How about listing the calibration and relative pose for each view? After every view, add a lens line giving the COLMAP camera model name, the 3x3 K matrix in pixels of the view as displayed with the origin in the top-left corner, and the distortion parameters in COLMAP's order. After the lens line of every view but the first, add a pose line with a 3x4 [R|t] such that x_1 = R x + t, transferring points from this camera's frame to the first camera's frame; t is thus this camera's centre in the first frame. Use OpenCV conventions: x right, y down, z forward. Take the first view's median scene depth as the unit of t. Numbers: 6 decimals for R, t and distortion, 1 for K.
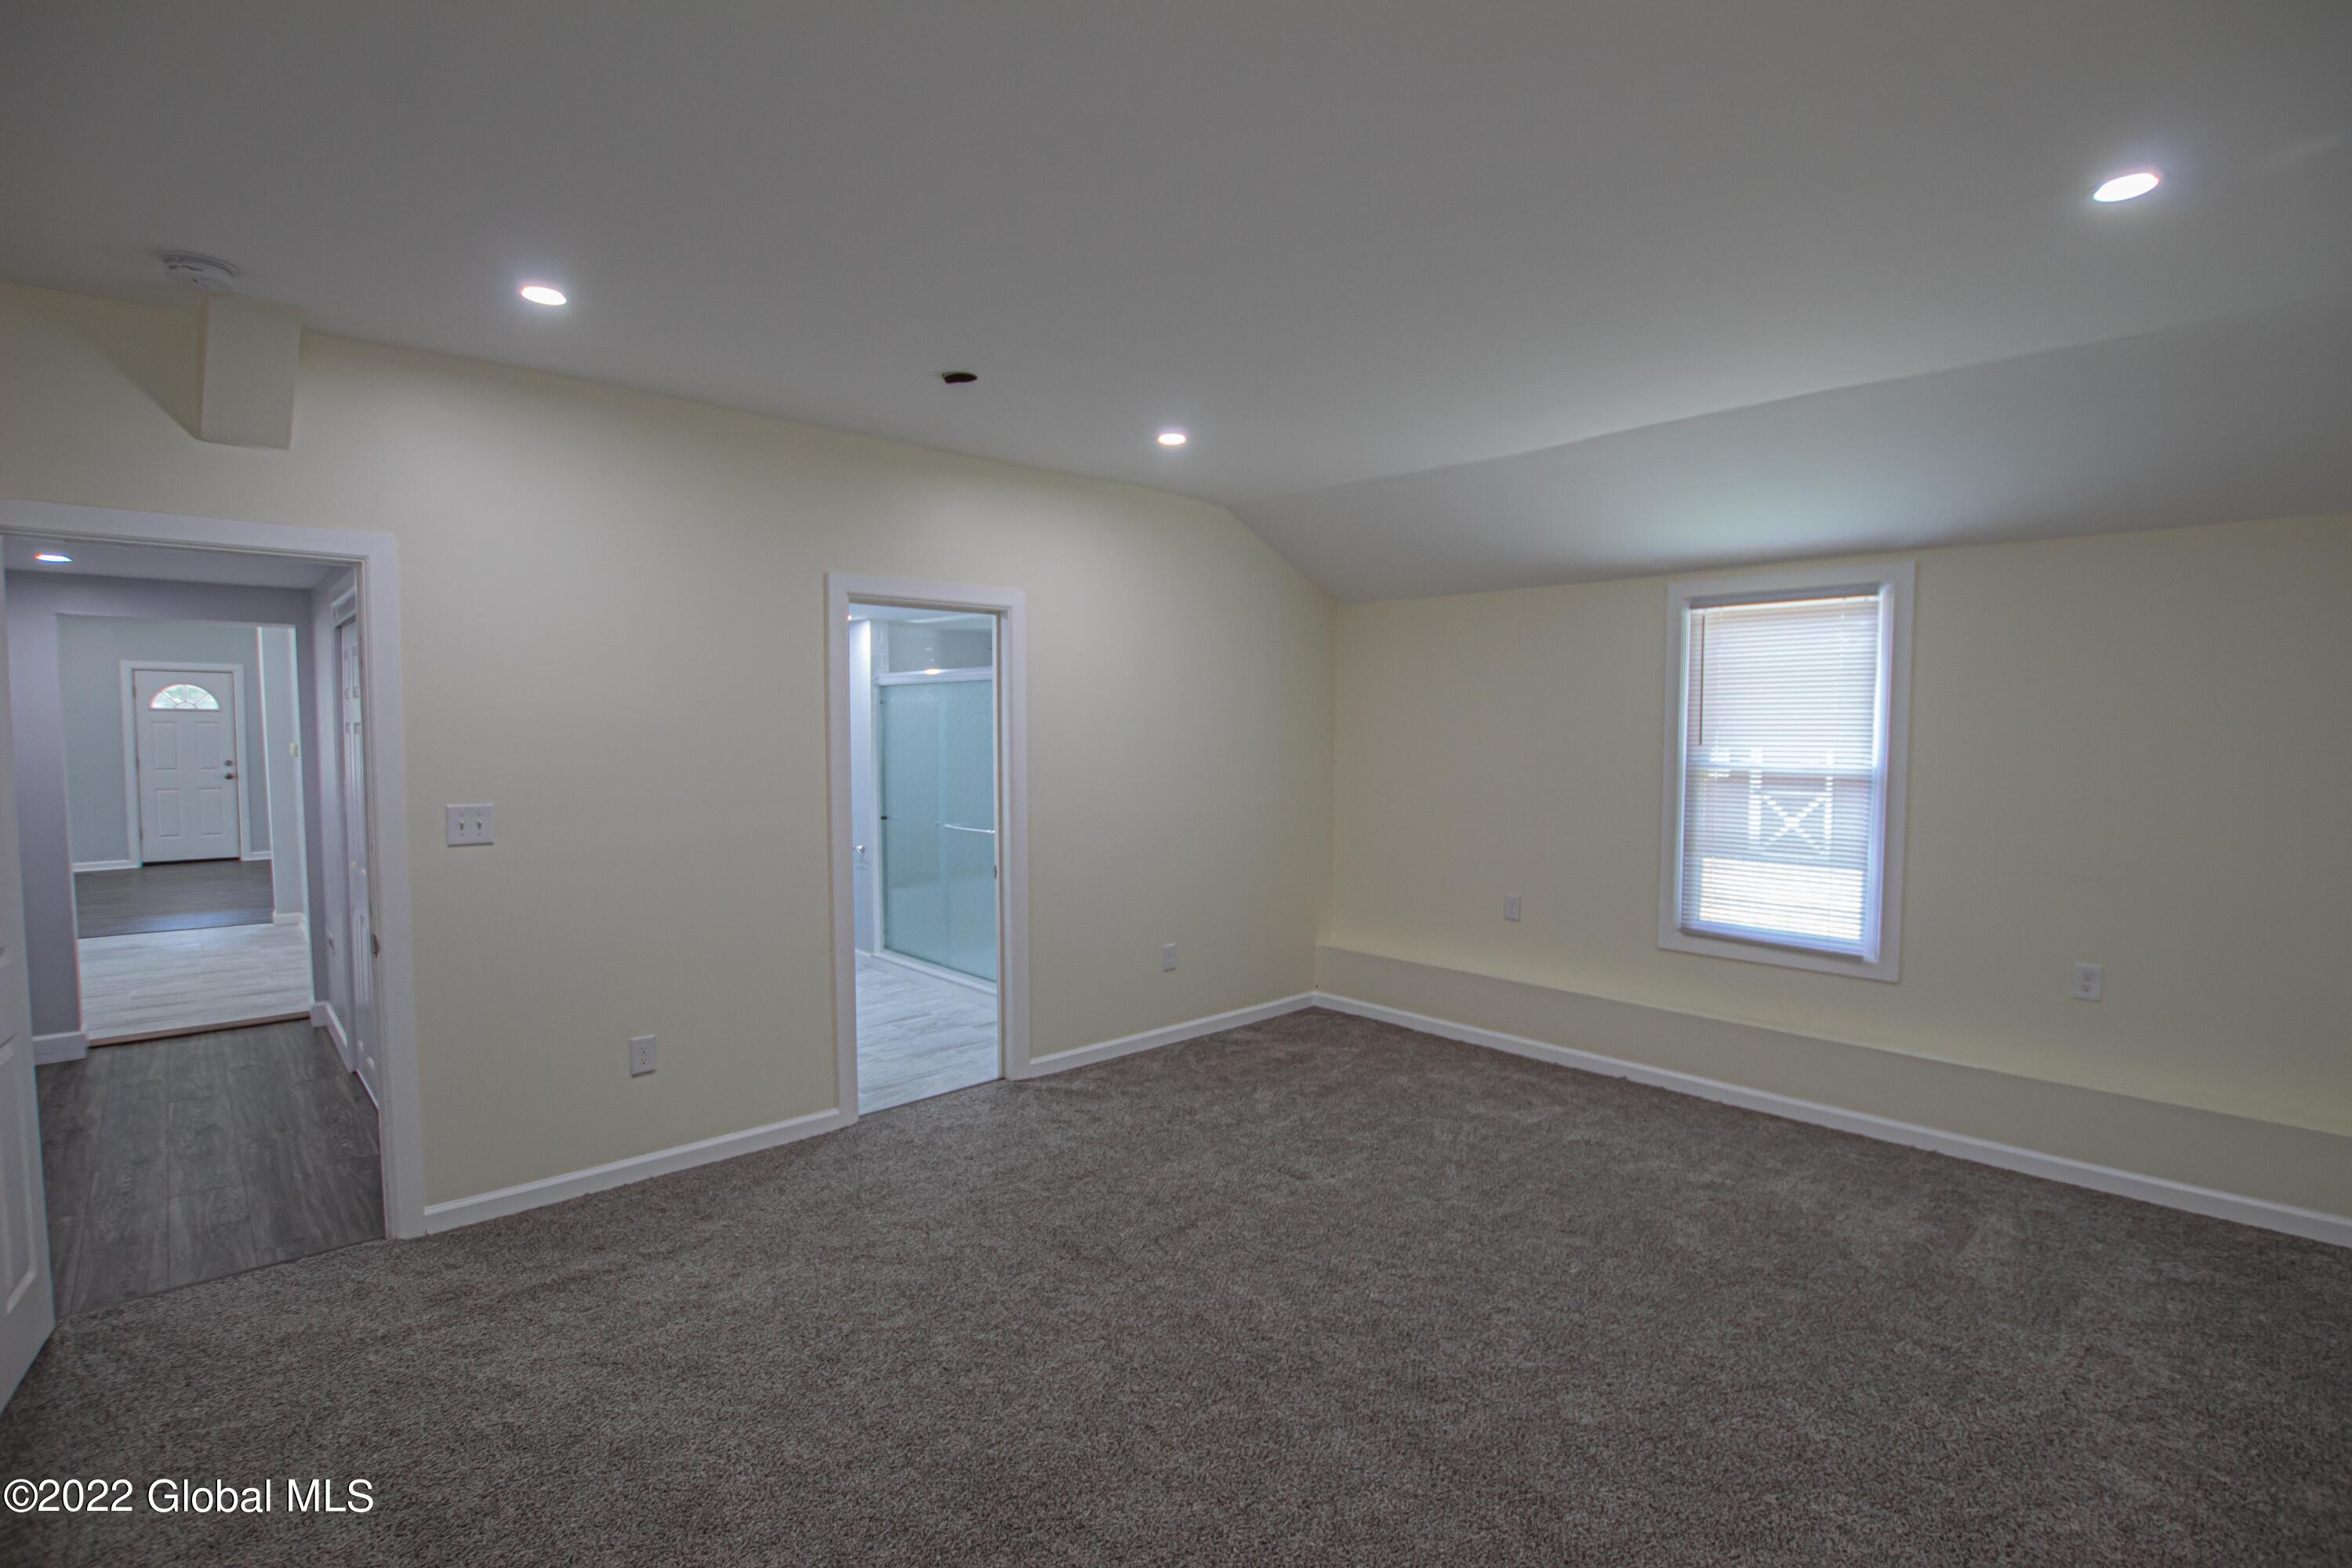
lens RADIAL K [[1093.8, 0, 1175.6], [0, 1093.8, 790.5], [0, 0, 1]] dist [-0.030408, 0.003479]
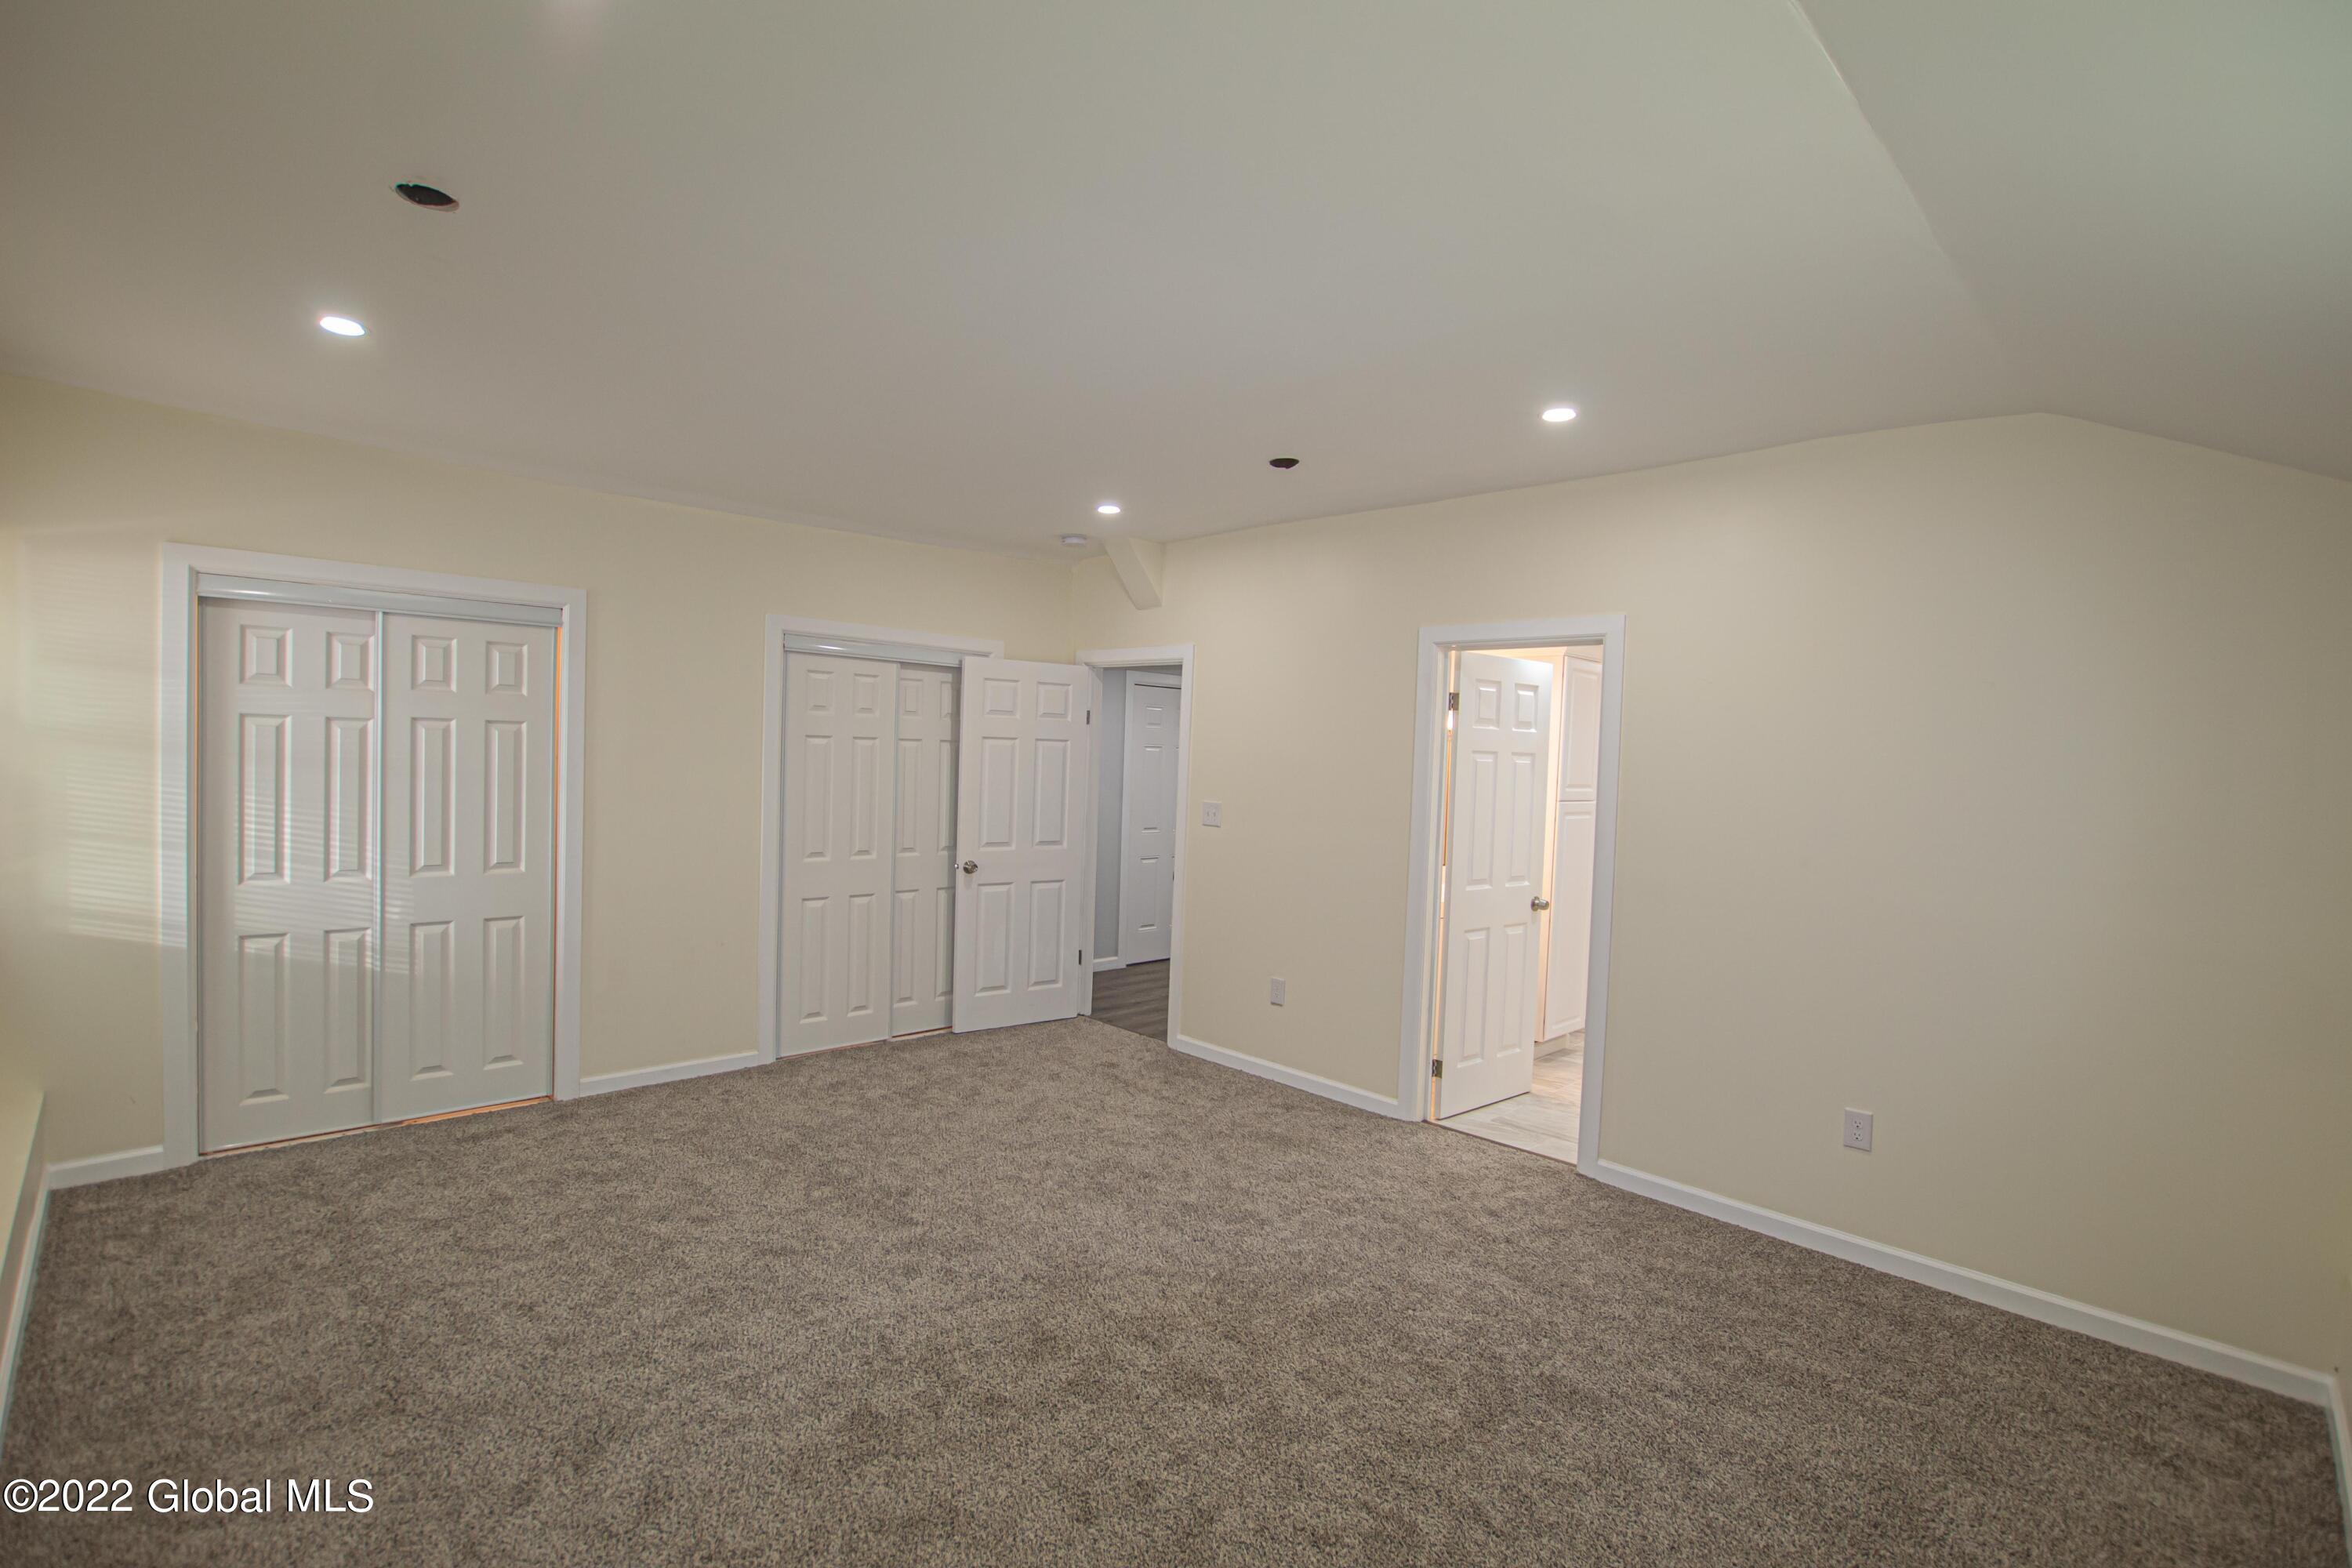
lens RADIAL K [[1093.8, 0, 1175.6], [0, 1093.8, 790.5], [0, 0, 1]] dist [-0.030408, 0.003479]
pose [[0.025123, 0.041075, -0.998840, 0.799108], [-0.093244, 0.994896, 0.038567, -0.049148], [0.995326, 0.092167, 0.028825, 0.710158]]
